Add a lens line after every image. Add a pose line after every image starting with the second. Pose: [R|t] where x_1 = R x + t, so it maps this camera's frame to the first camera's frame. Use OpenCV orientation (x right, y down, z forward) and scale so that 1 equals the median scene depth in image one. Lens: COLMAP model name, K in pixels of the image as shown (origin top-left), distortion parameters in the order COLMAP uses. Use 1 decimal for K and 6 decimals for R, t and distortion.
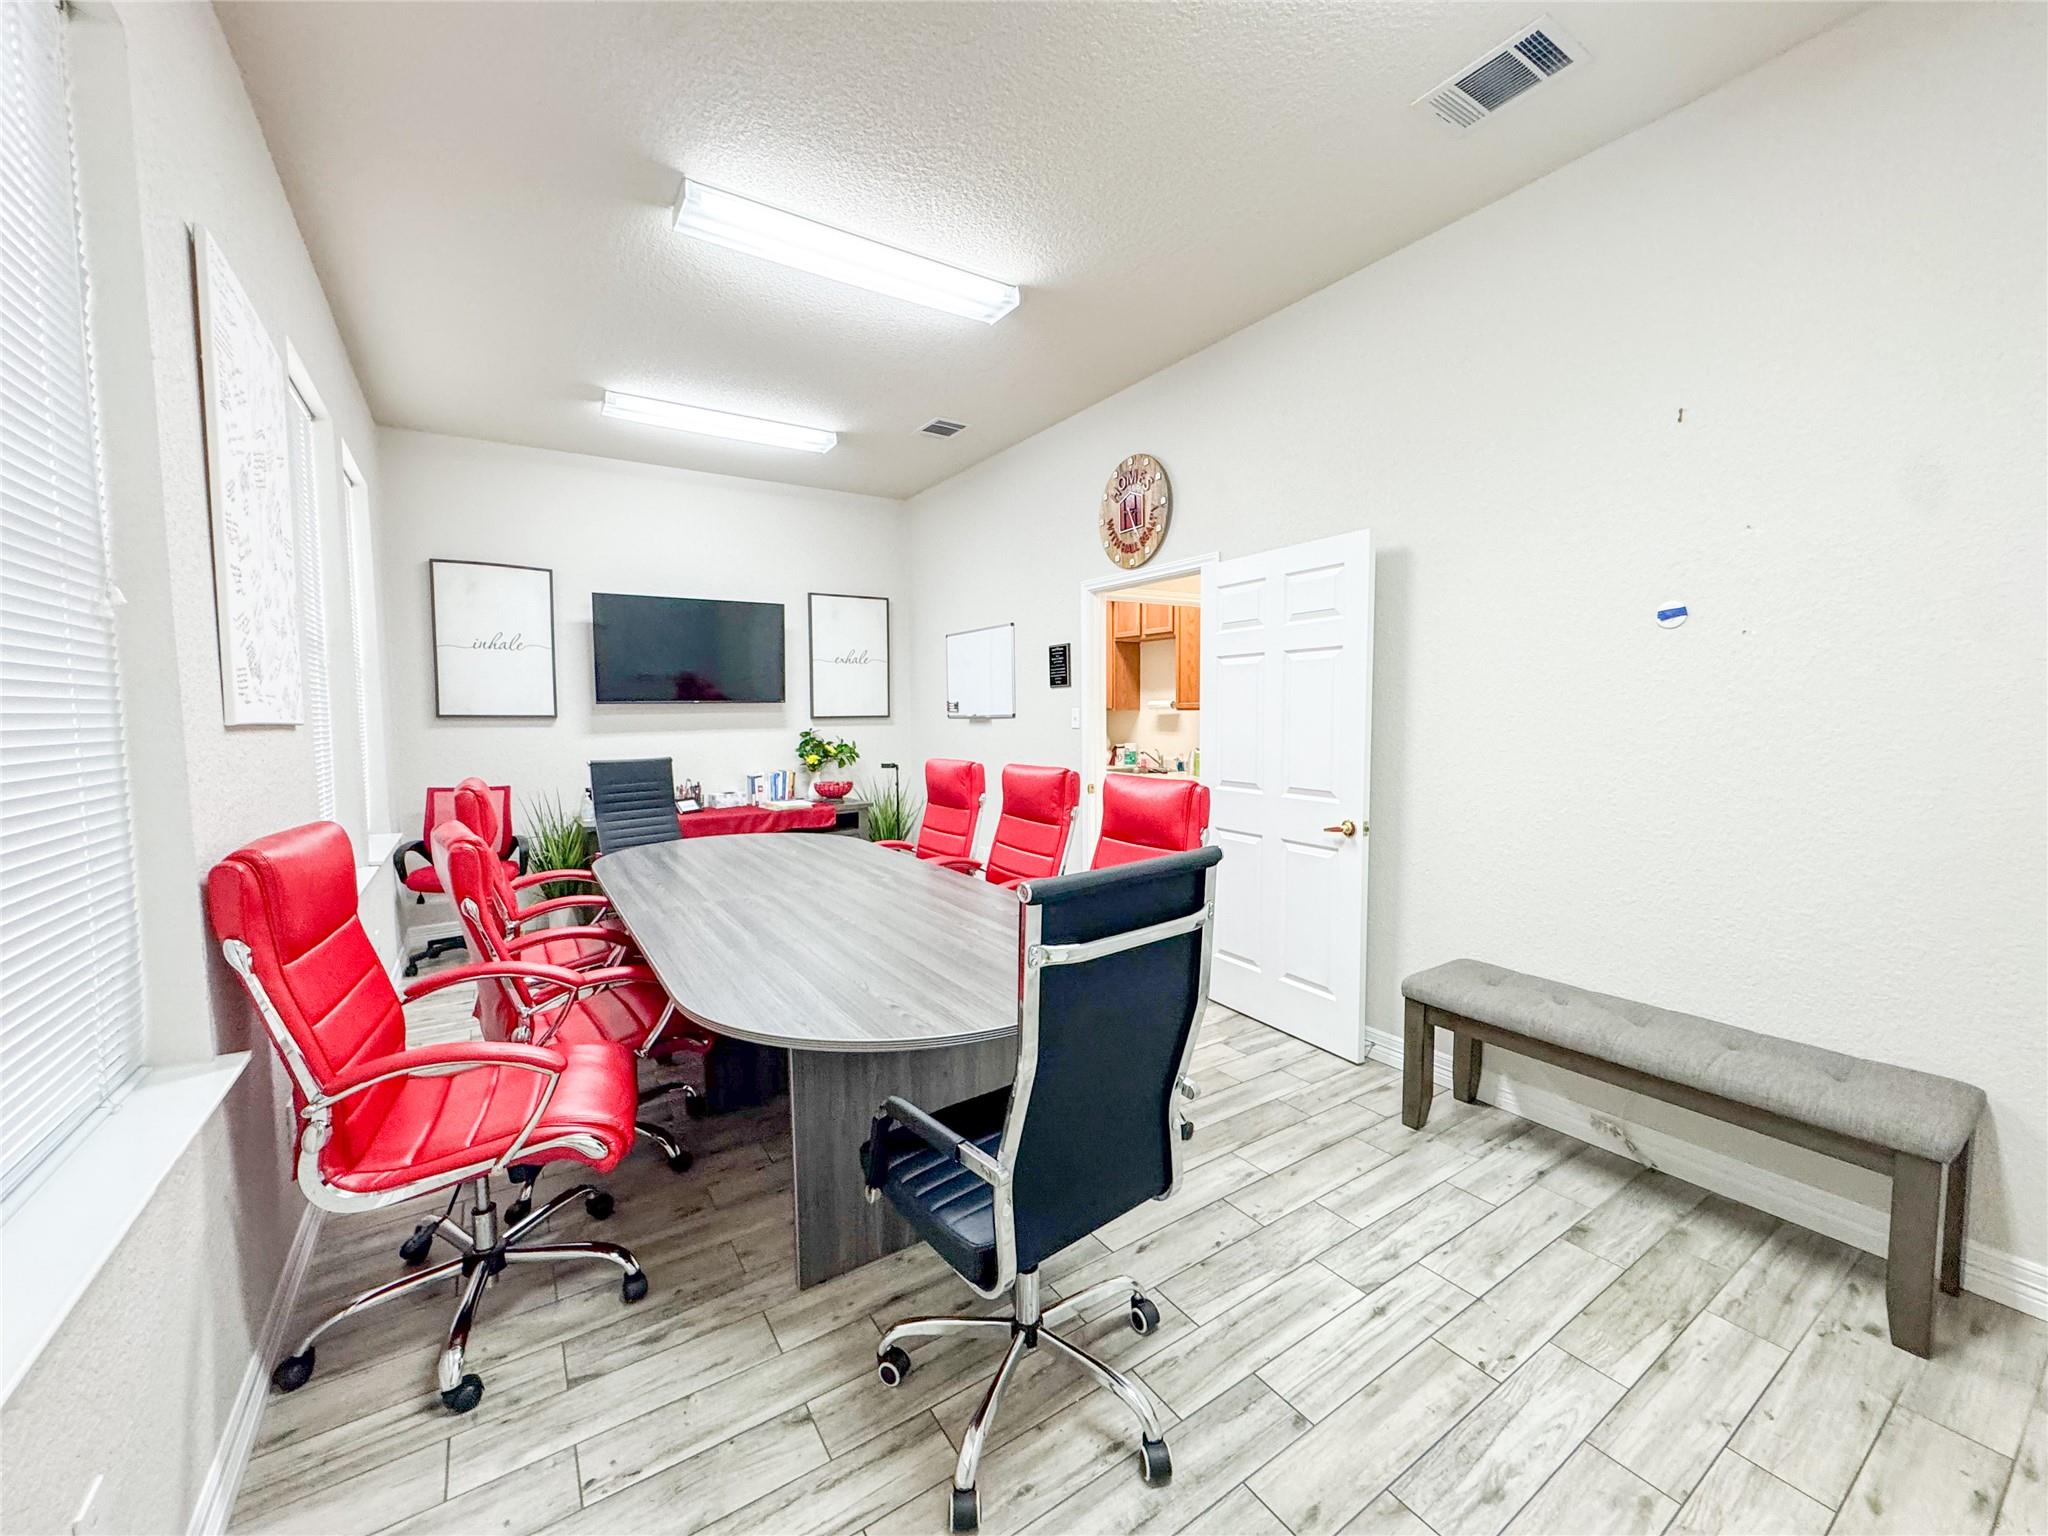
lens RADIAL K [[811.0, 0, 1027.7], [0, 811.0, 766.1], [0, 0, 1]] dist [-0.026914, -0.000410]
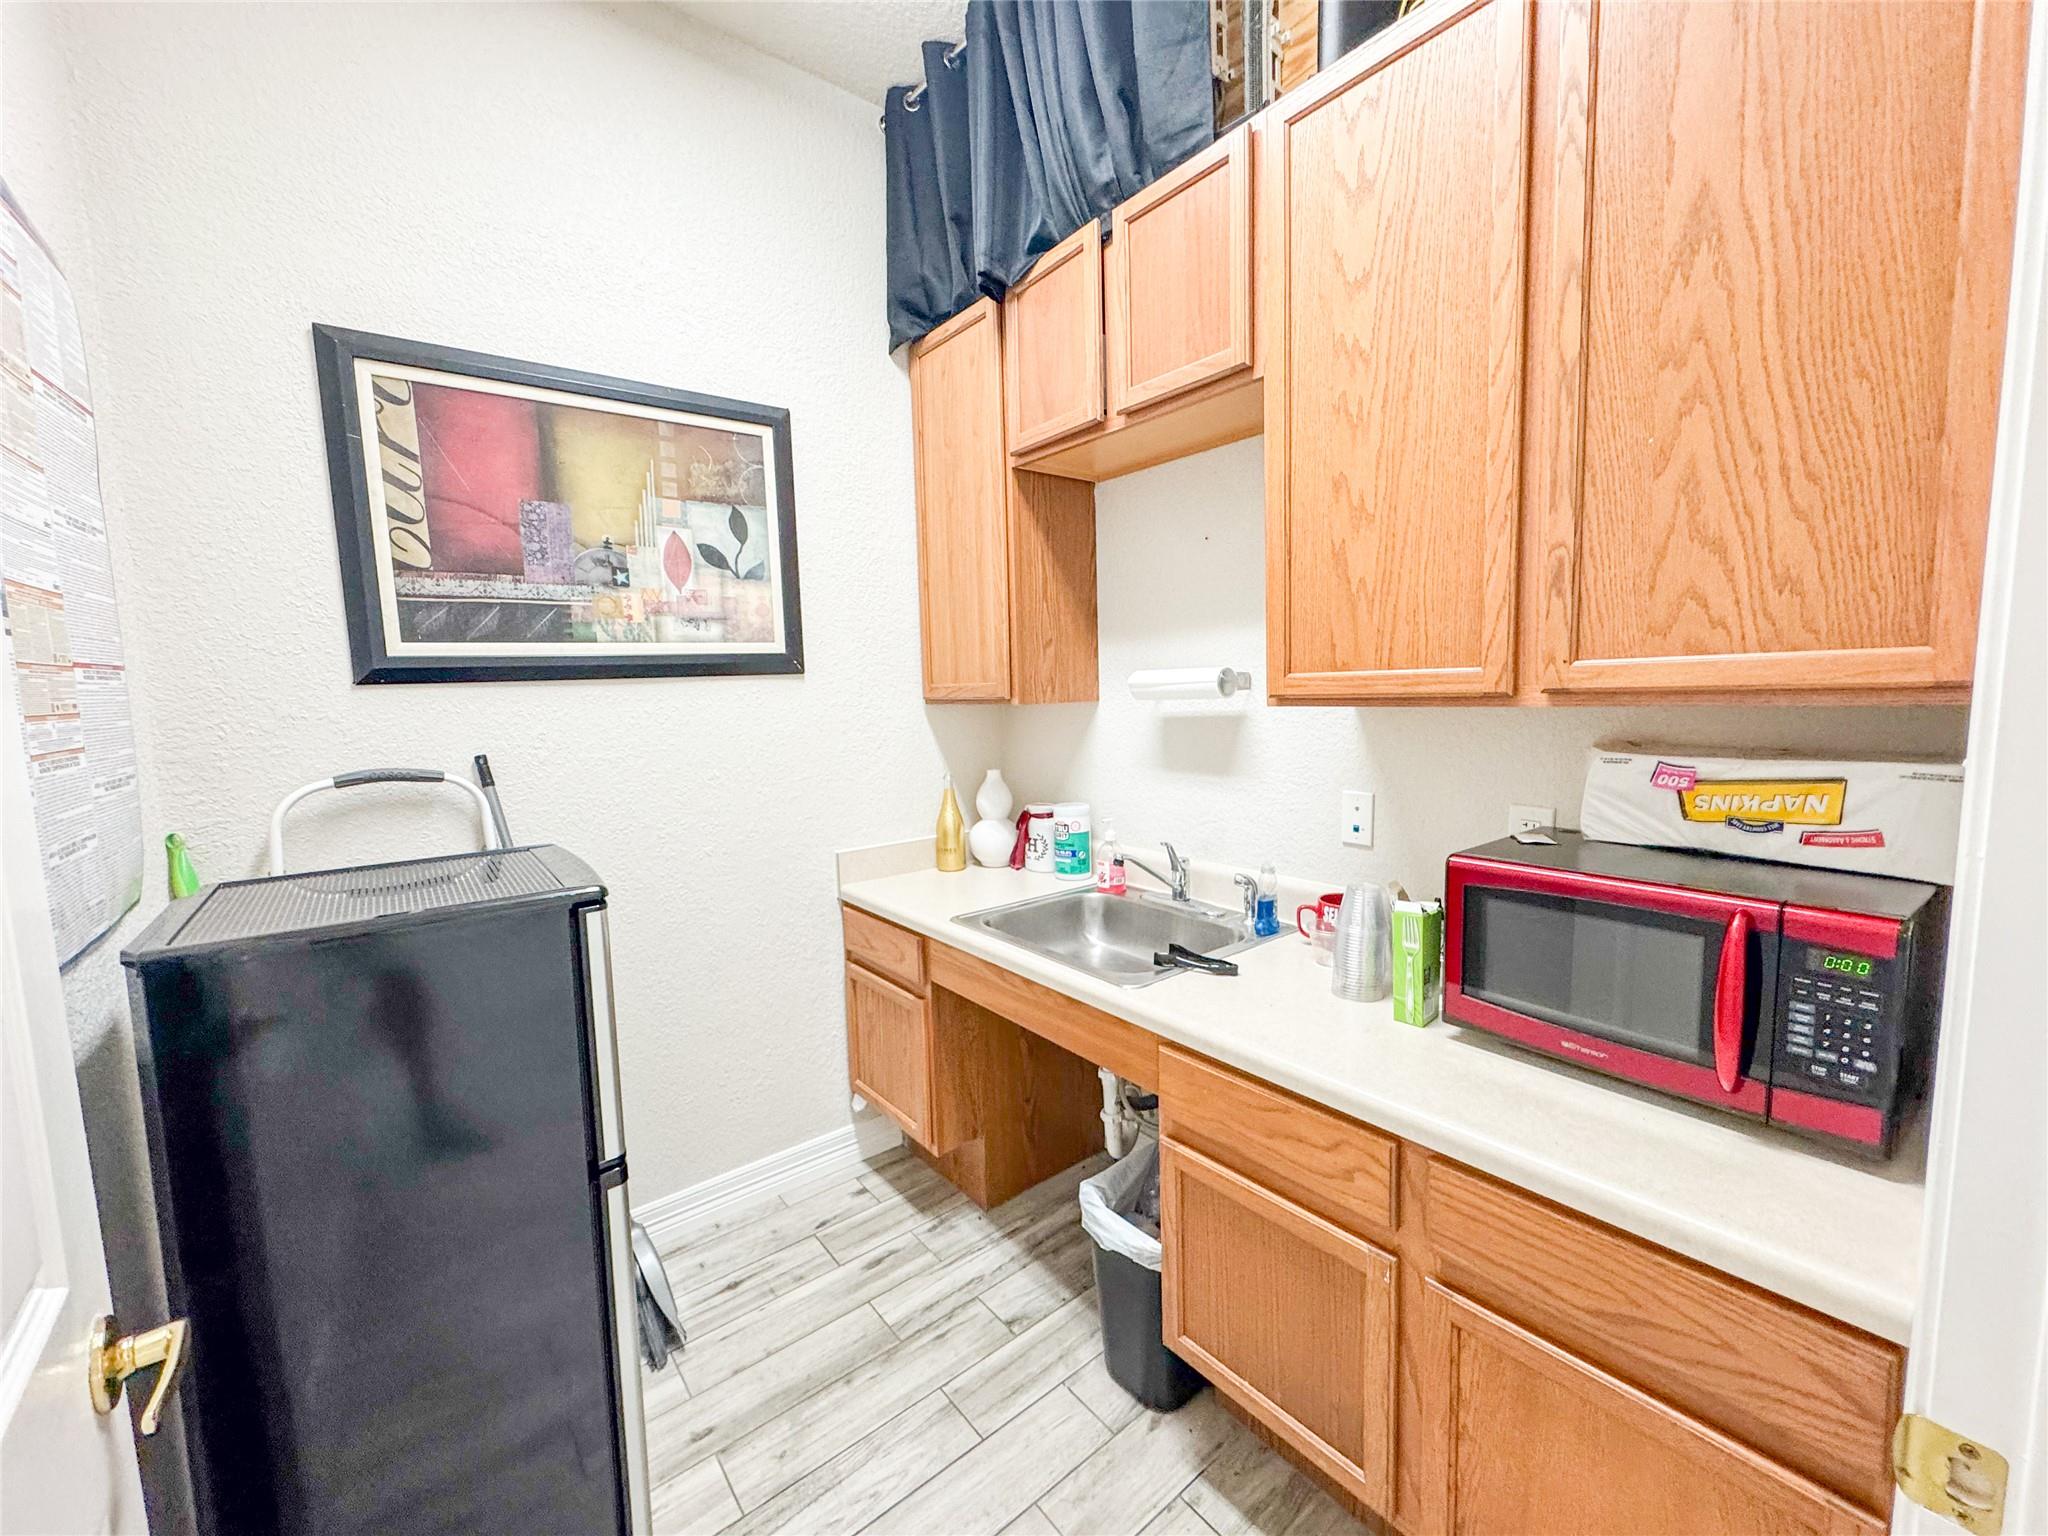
lens RADIAL K [[811.0, 0, 1022.5], [0, 811.0, 760.1], [0, 0, 1]] dist [-0.026914, -0.000410]
pose [[0.995816, -0.036498, 0.083779, 0.082646], [0.033865, 0.998893, 0.032636, -0.057562], [-0.084878, -0.029662, 0.995950, 0.694987]]
